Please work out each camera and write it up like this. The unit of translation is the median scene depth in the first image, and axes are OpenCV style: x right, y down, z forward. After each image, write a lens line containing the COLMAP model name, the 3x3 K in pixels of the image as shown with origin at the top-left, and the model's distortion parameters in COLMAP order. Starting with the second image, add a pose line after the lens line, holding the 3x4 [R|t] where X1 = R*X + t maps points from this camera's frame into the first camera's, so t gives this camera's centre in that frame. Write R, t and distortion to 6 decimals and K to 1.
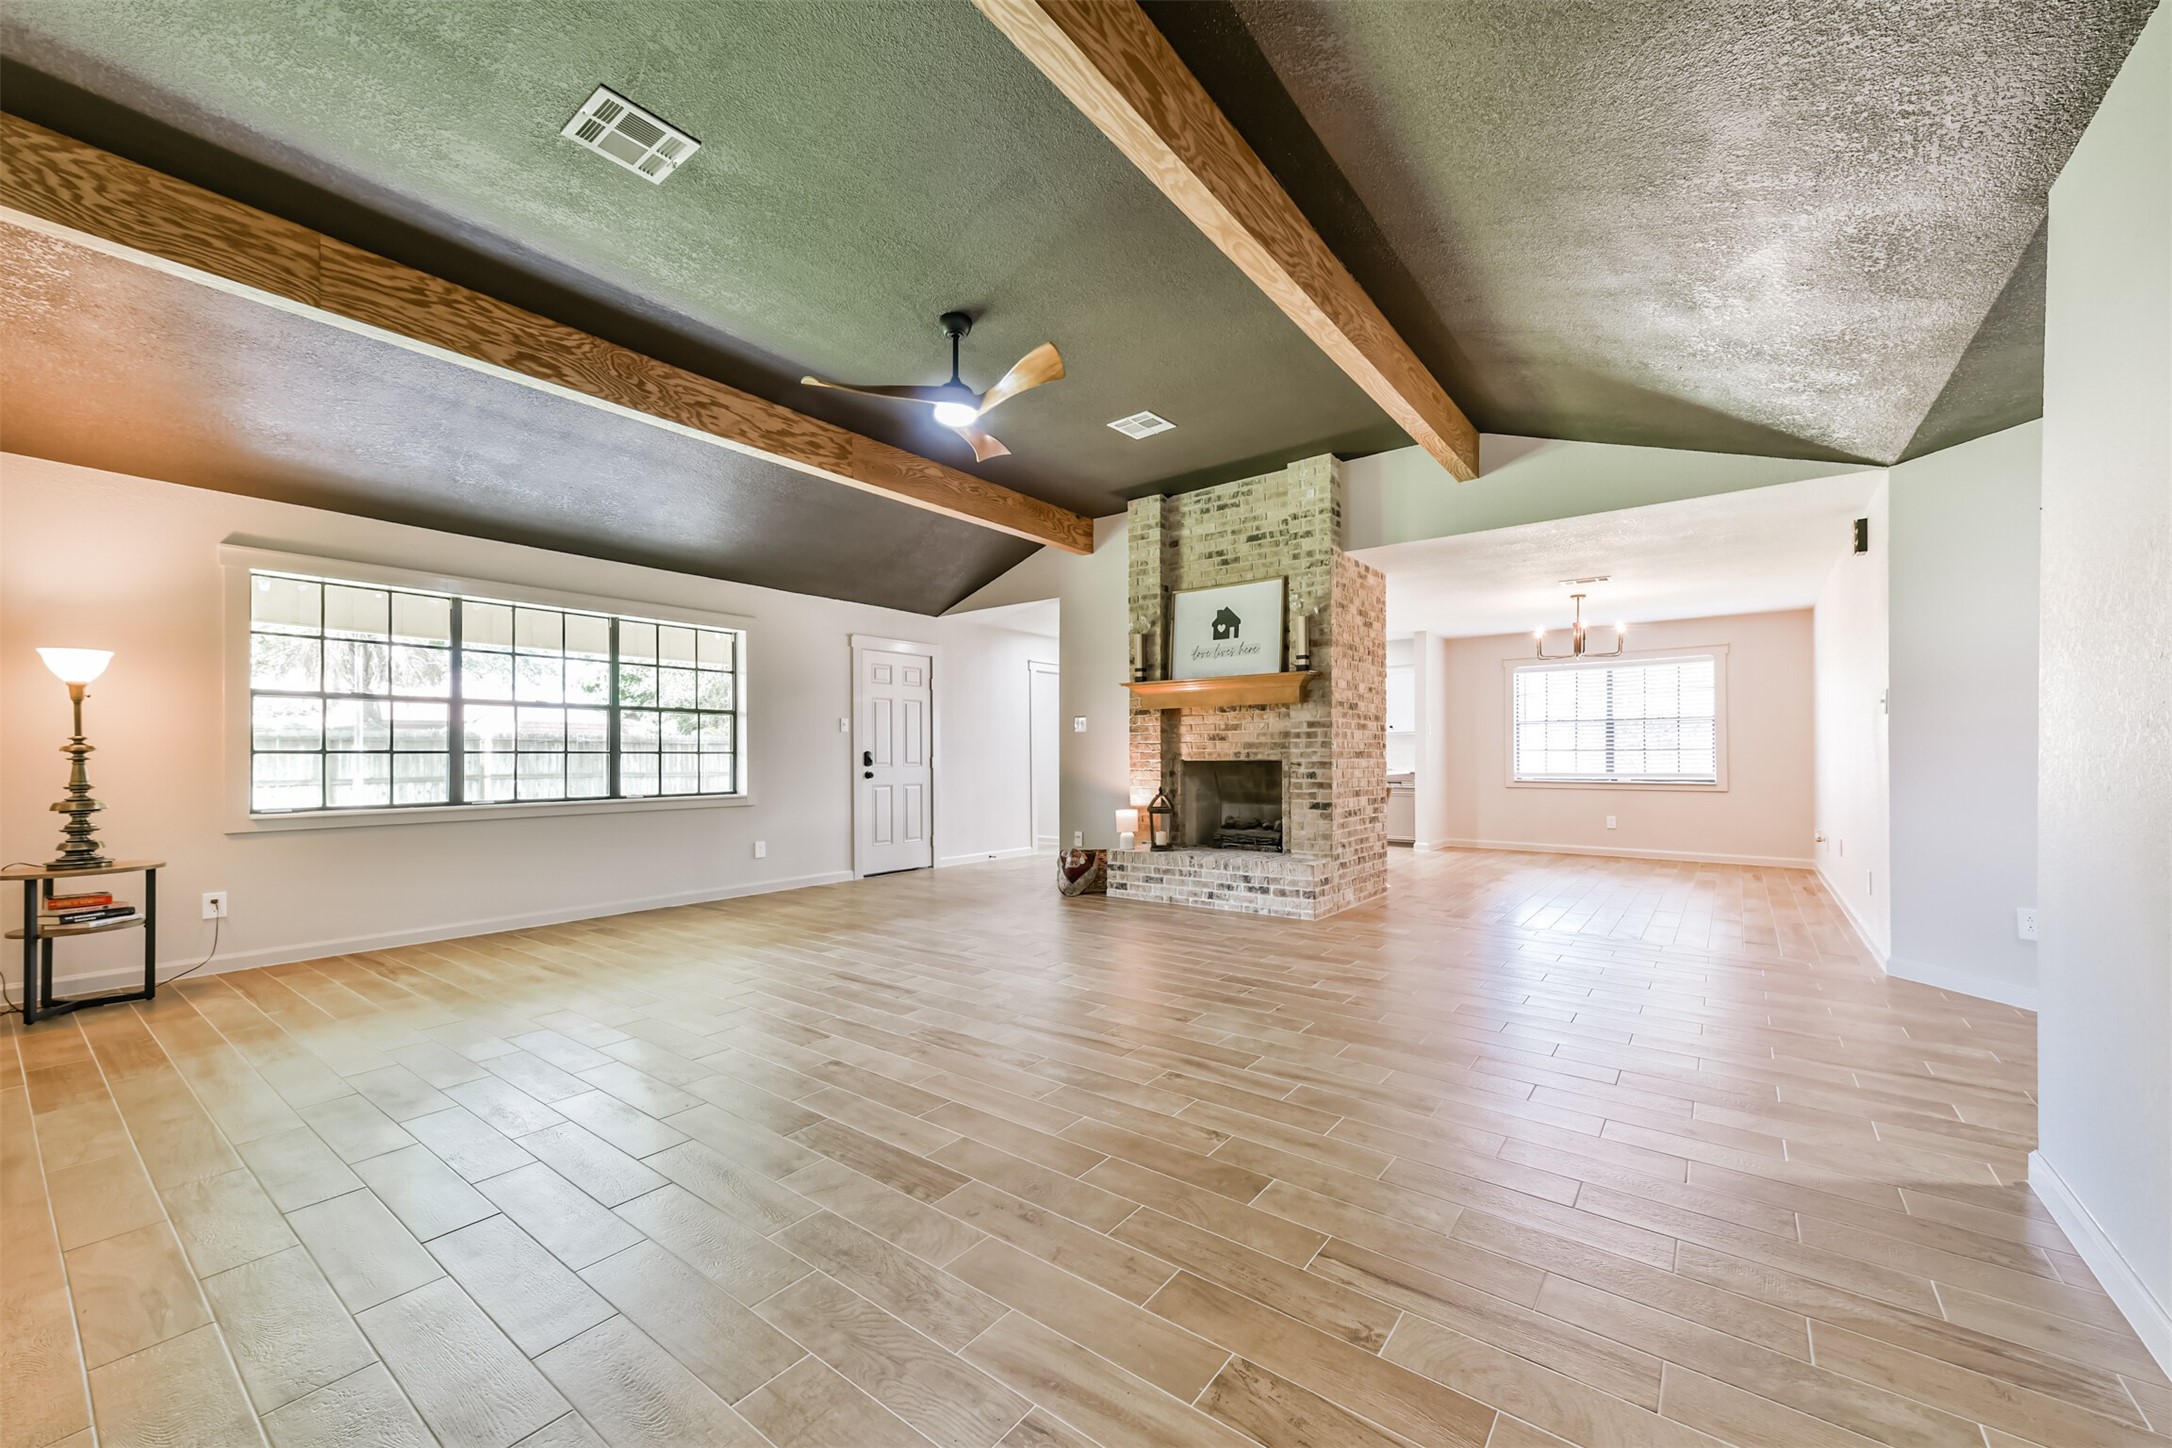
lens RADIAL K [[837.5, 0, 1114.2], [0, 837.5, 733.2], [0, 0, 1]] dist [0.025574, -0.000084]
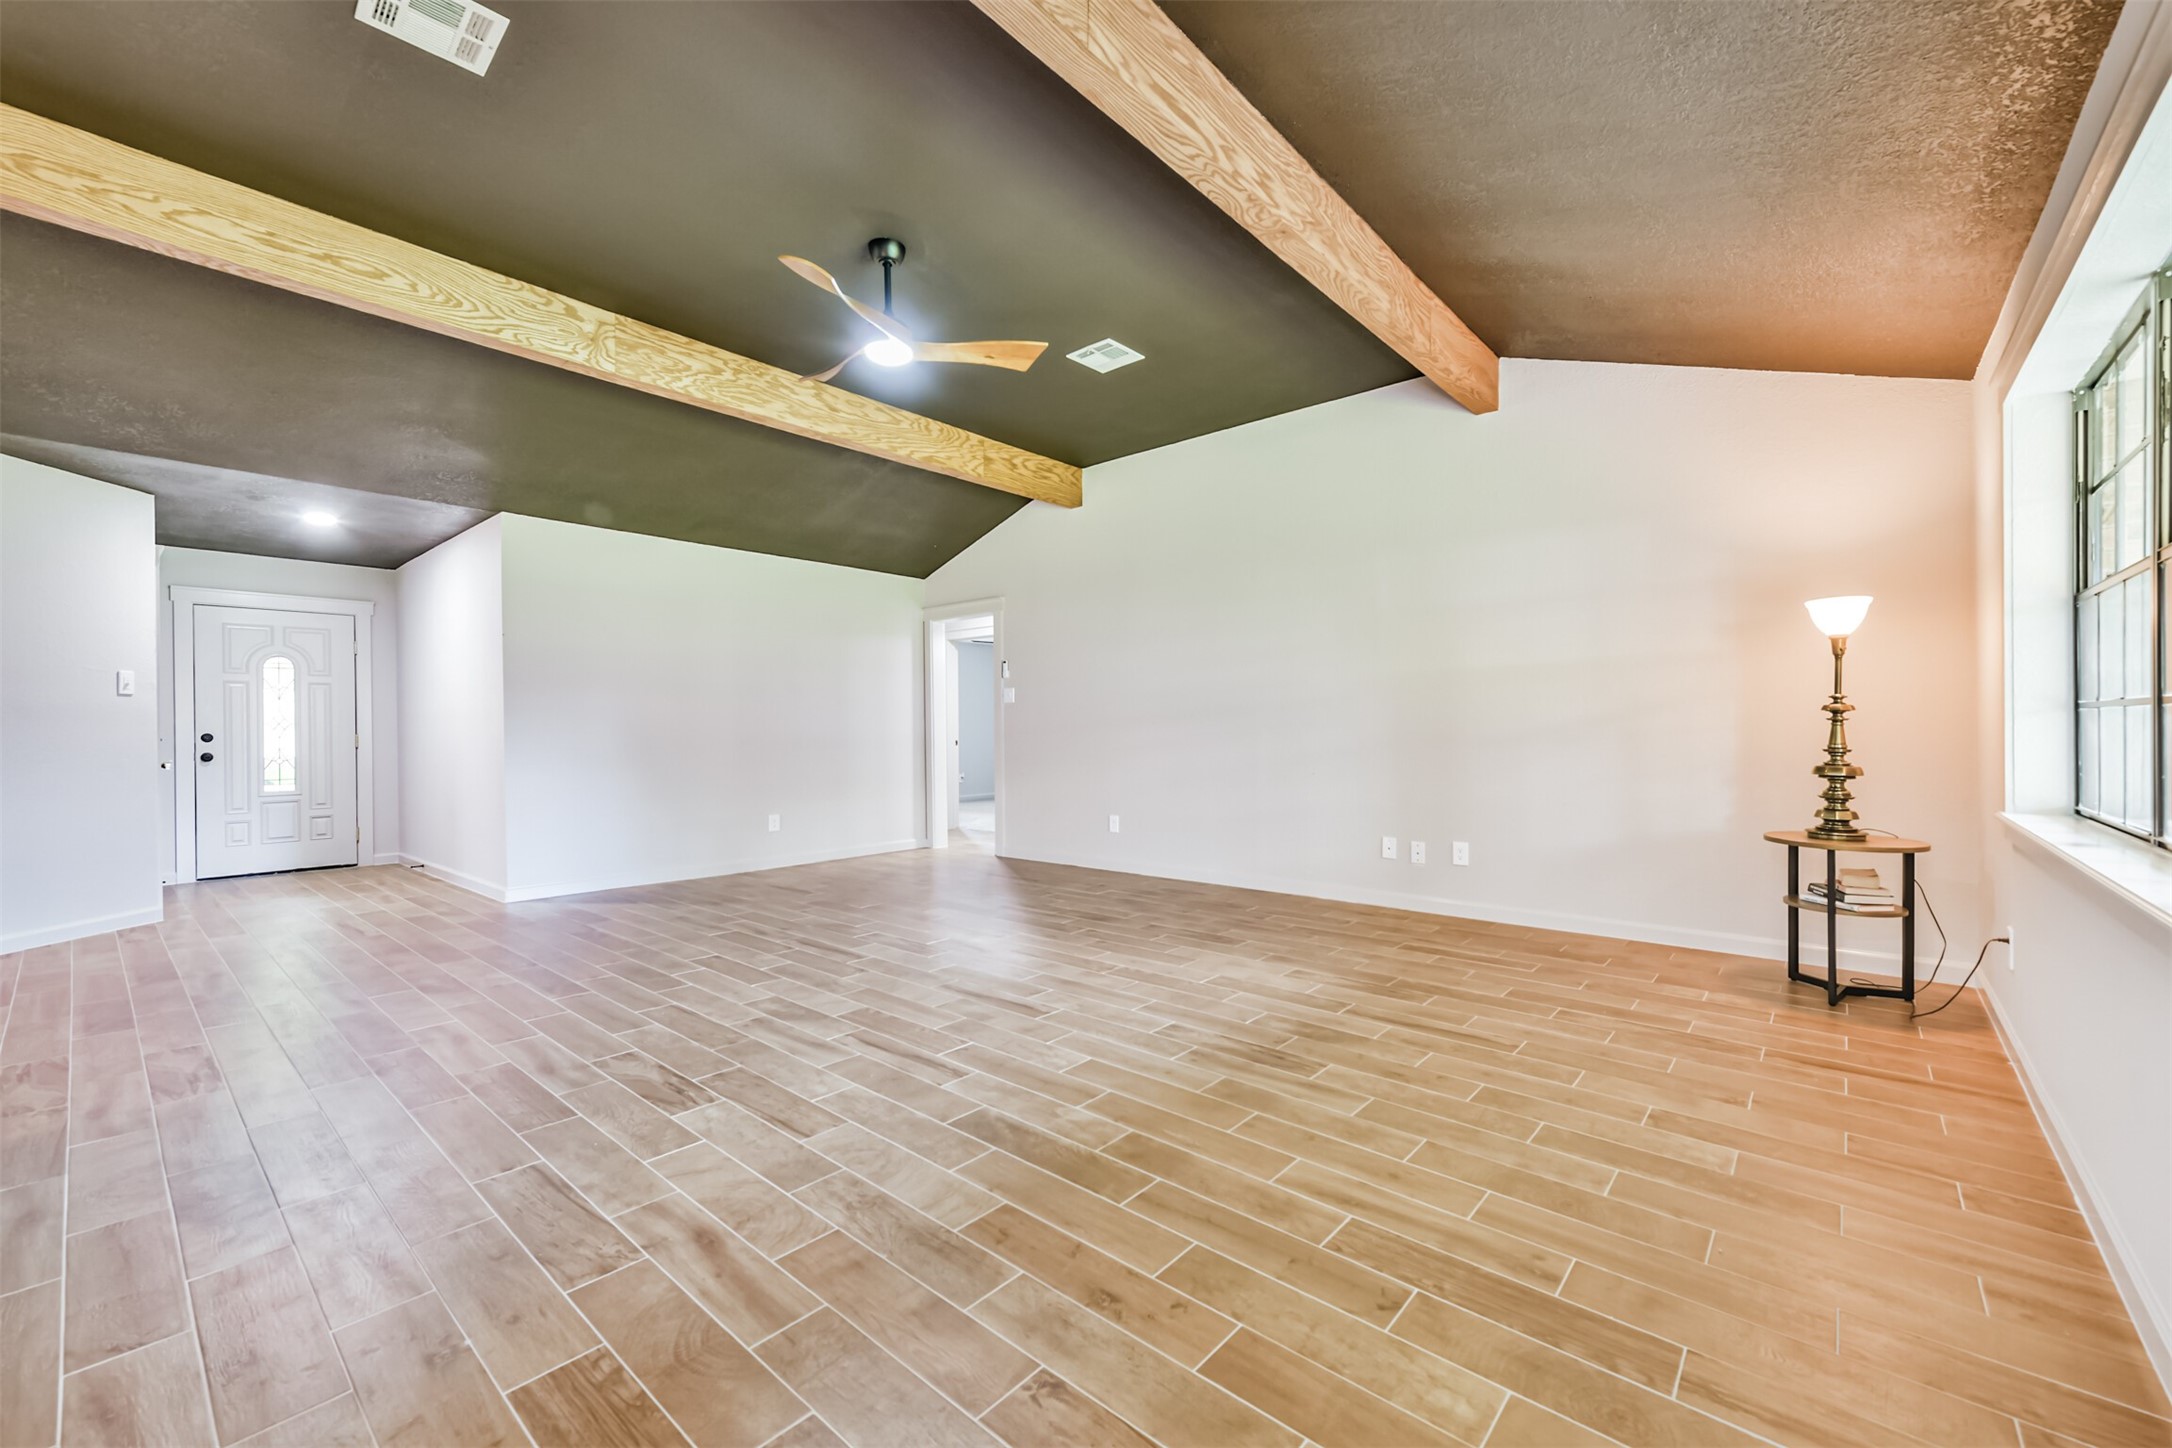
lens RADIAL K [[876.8, 0, 1087.8], [0, 876.8, 732.0], [0, 0, 1]] dist [0.002141, 0.000195]
pose [[-0.995004, 0.009217, 0.099408, -0.481188], [0.007329, 0.999786, -0.019344, 0.052142], [-0.099565, -0.018518, -0.994859, 1.888154]]
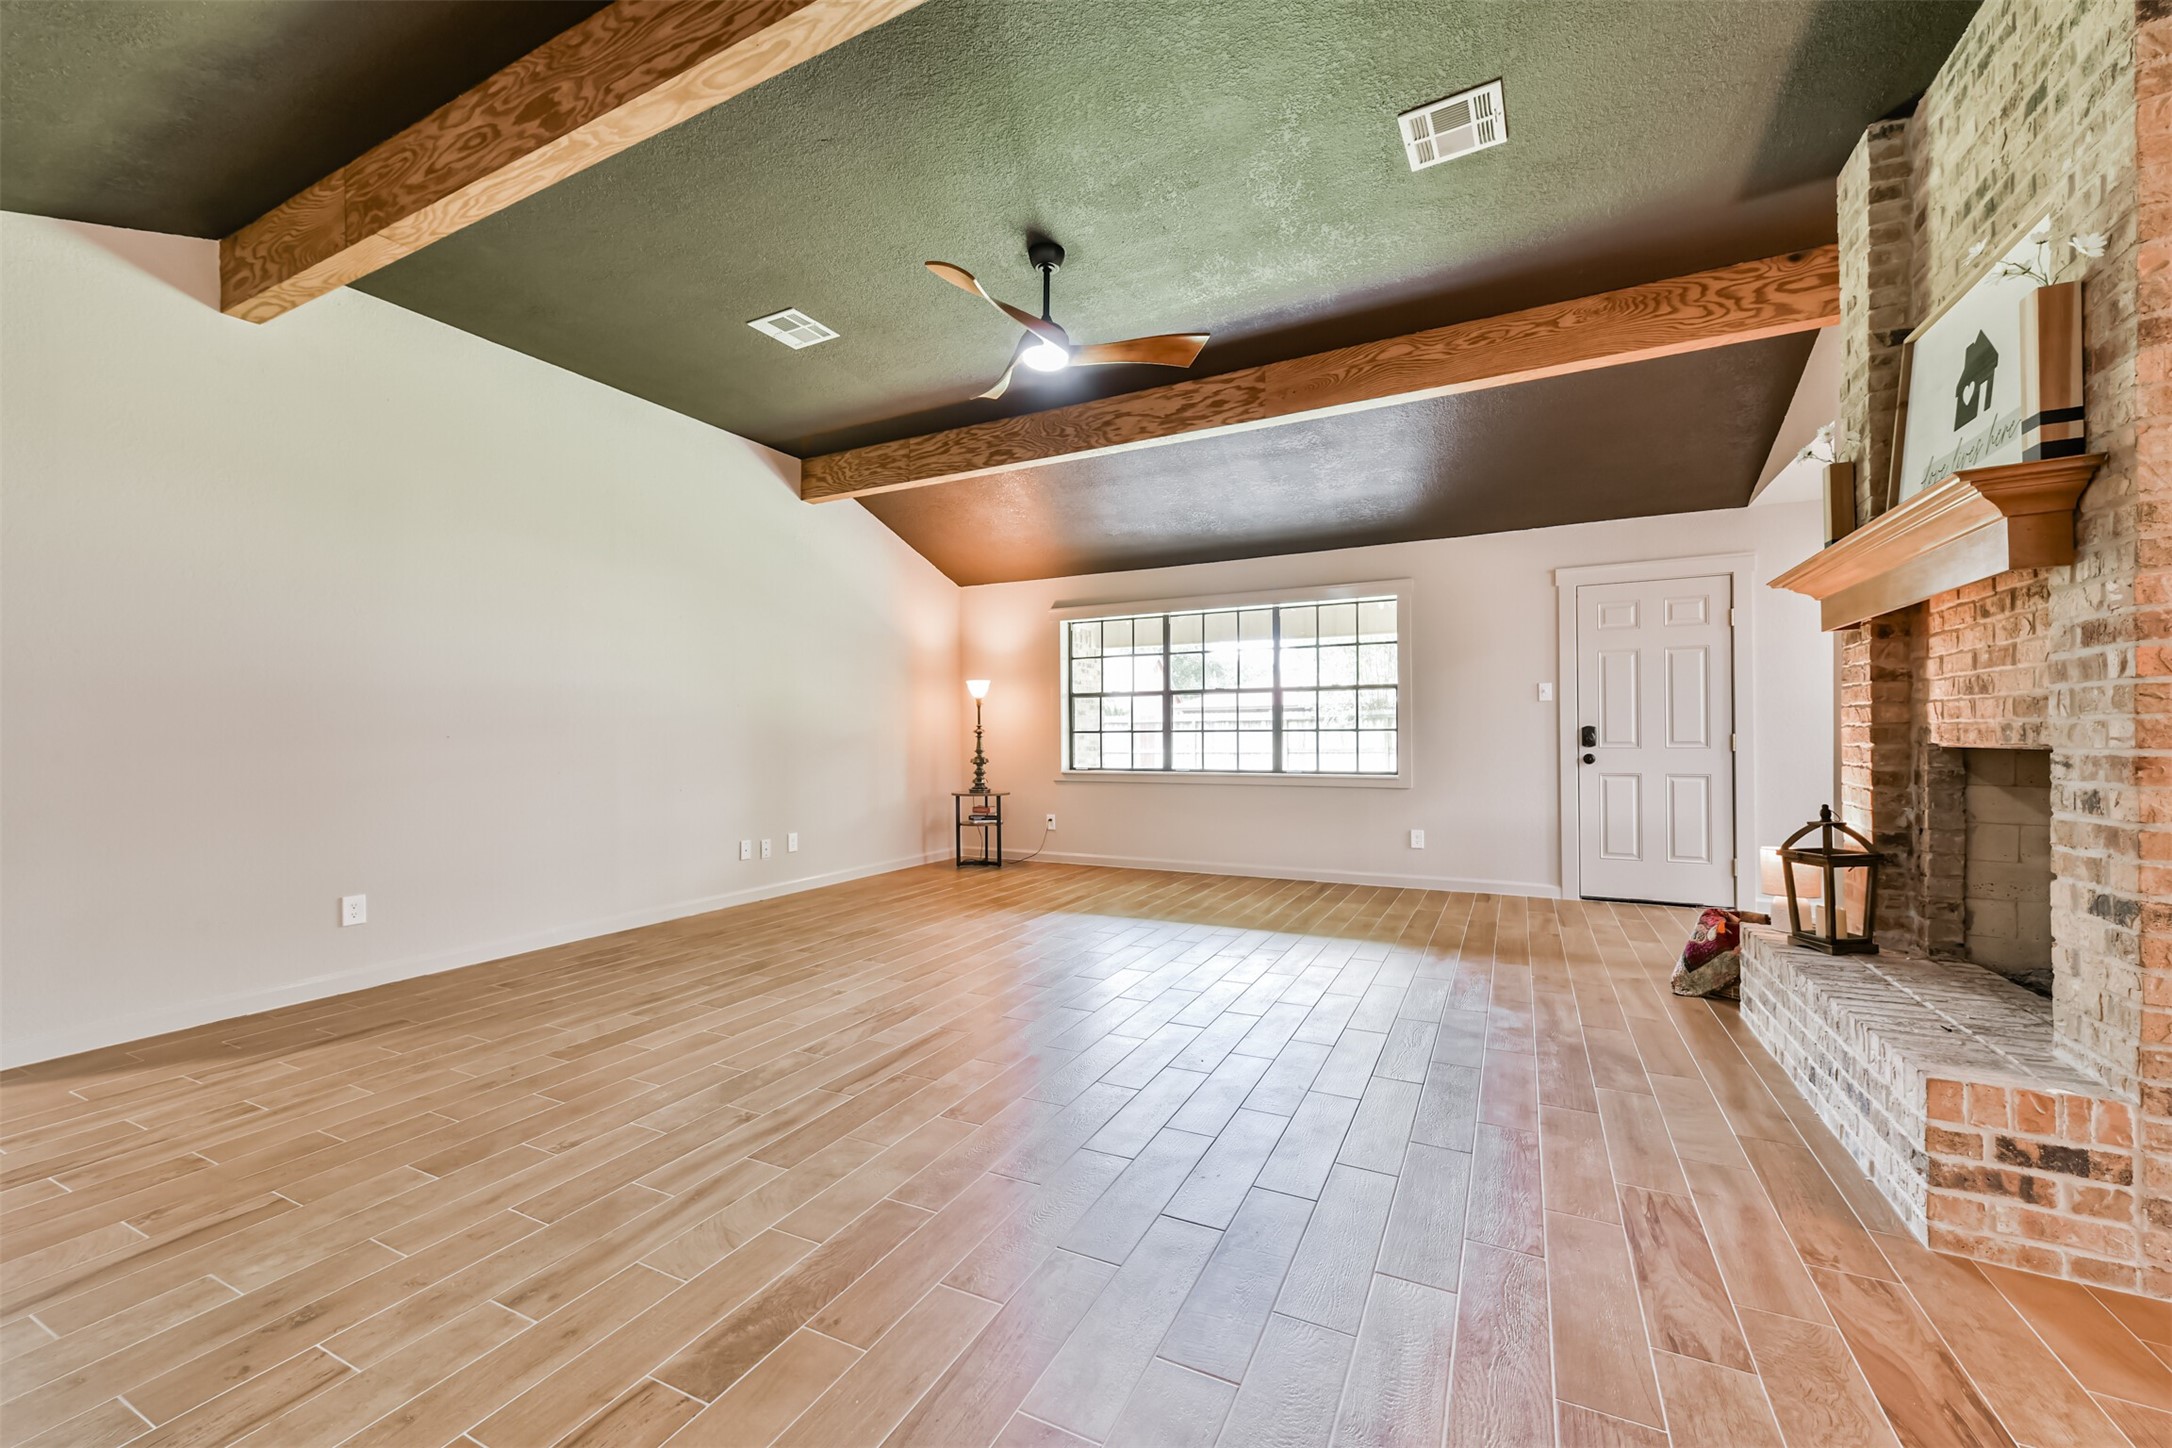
lens RADIAL K [[861.5, 0, 1086.0], [0, 861.5, 724.0], [0, 0, 1]] dist [0.006581, -0.000066]
pose [[0.159540, -0.010100, -0.987140, 0.720663], [0.032578, 0.999457, -0.004961, 0.018060], [0.986654, -0.031368, 0.159782, 0.881548]]
